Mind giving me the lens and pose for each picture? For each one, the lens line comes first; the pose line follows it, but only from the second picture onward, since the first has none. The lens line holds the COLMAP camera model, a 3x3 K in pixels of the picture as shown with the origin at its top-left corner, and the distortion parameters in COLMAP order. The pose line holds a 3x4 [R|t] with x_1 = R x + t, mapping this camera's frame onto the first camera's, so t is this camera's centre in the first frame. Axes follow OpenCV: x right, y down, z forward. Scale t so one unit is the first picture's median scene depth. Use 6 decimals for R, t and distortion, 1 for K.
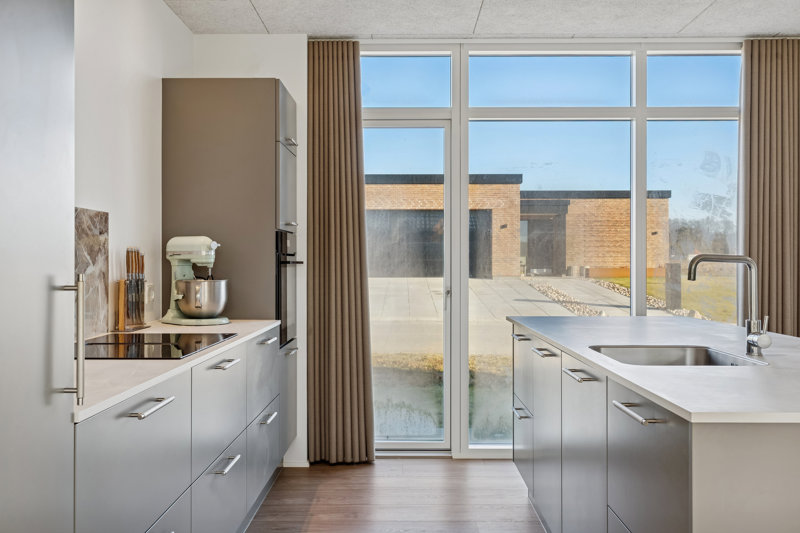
lens RADIAL K [[782.8, 0, 400.0], [0, 782.8, 266.5], [0, 0, 1]] dist [-0.003526, 0.003395]
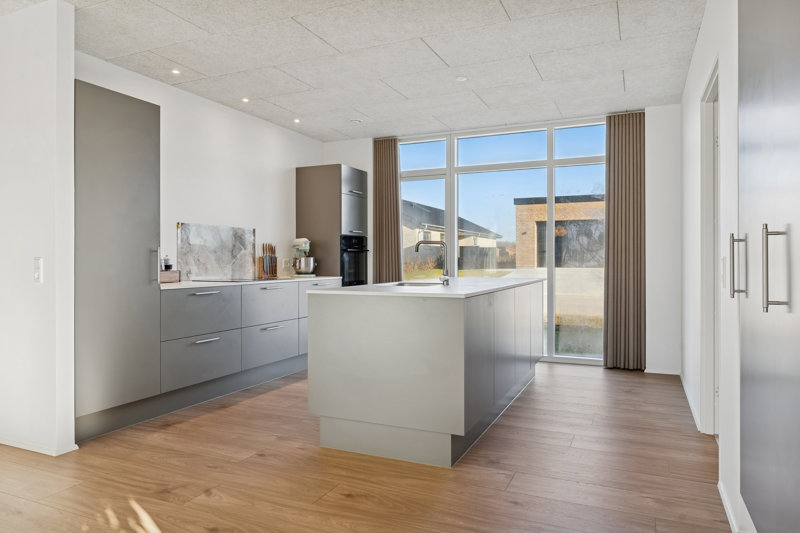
lens RADIAL K [[533.9, 0, 400.0], [0, 533.9, 258.4], [0, 0, 1]] dist [0.002489, 0.000188]
pose [[0.915992, -0.002817, -0.401187, 0.495607], [0.001241, 0.999990, -0.004187, 0.021791], [0.401195, 0.003337, 0.915986, -0.233175]]
